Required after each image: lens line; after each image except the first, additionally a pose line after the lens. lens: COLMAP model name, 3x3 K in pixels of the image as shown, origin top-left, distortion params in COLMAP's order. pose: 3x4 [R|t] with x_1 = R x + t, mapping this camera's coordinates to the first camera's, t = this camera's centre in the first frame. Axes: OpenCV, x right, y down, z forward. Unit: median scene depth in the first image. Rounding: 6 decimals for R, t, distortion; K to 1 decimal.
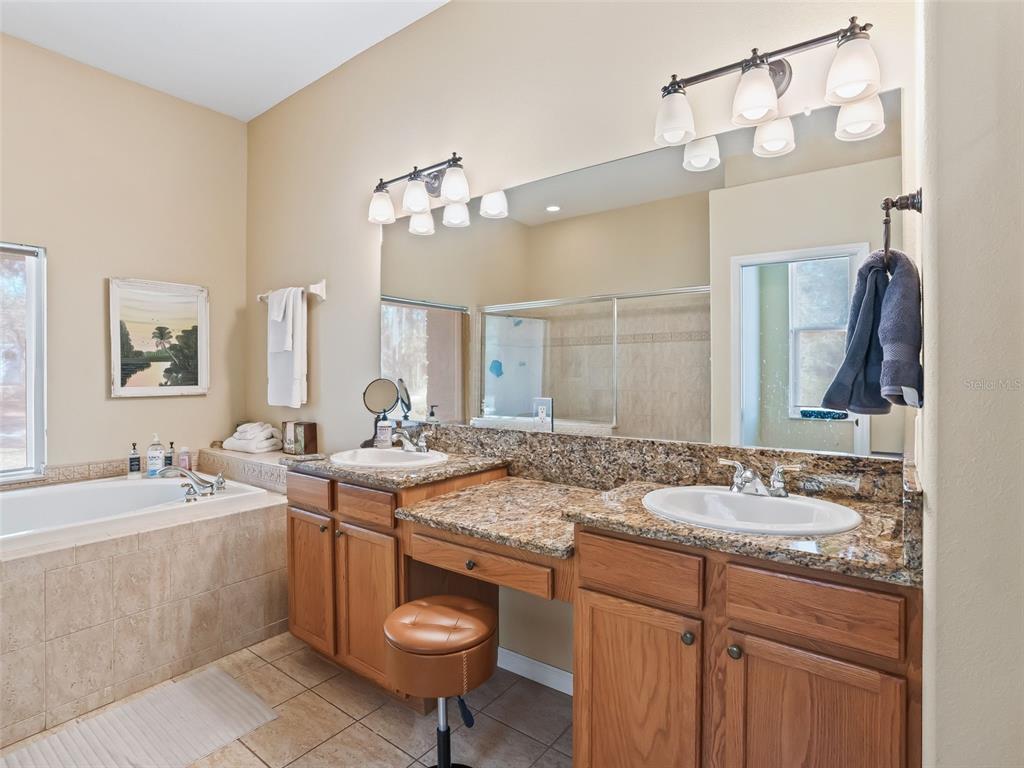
lens RADIAL K [[547.0, 0, 508.9], [0, 547.0, 386.3], [0, 0, 1]] dist [-0.063519, 0.035751]
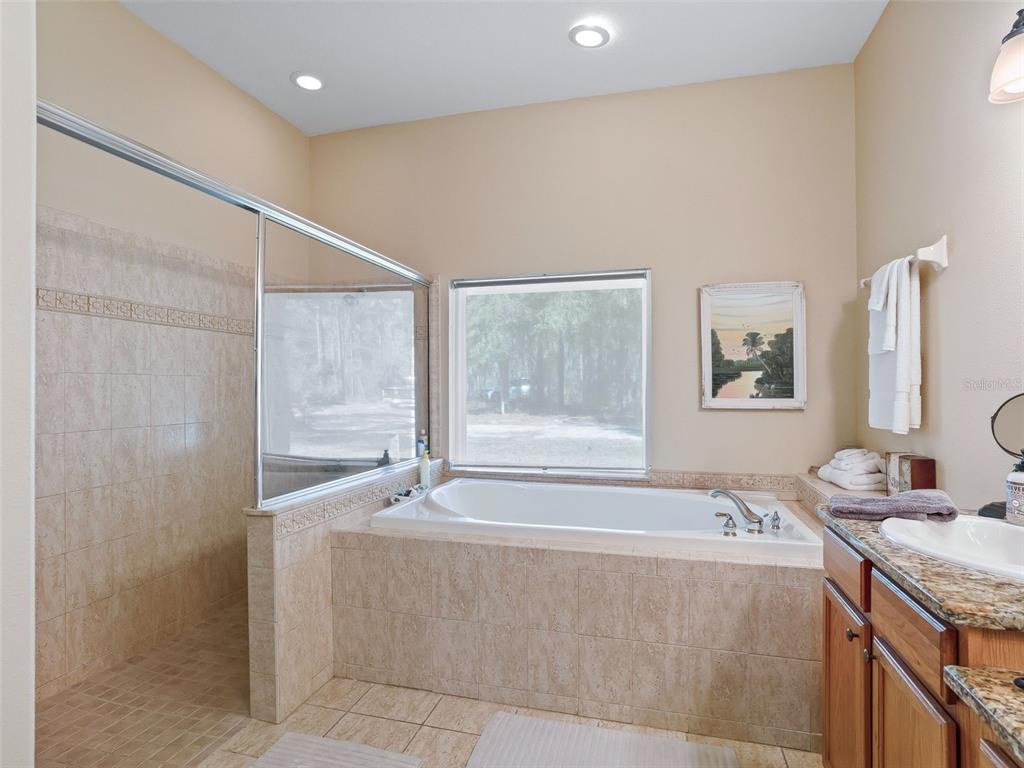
lens RADIAL K [[547.0, 0, 508.9], [0, 547.0, 386.3], [0, 0, 1]] dist [-0.063519, 0.035751]
pose [[0.369698, 0.001107, -0.929151, 0.051777], [-0.025581, 0.999632, -0.008988, -0.001469], [0.928800, 0.027091, 0.369590, 0.298942]]
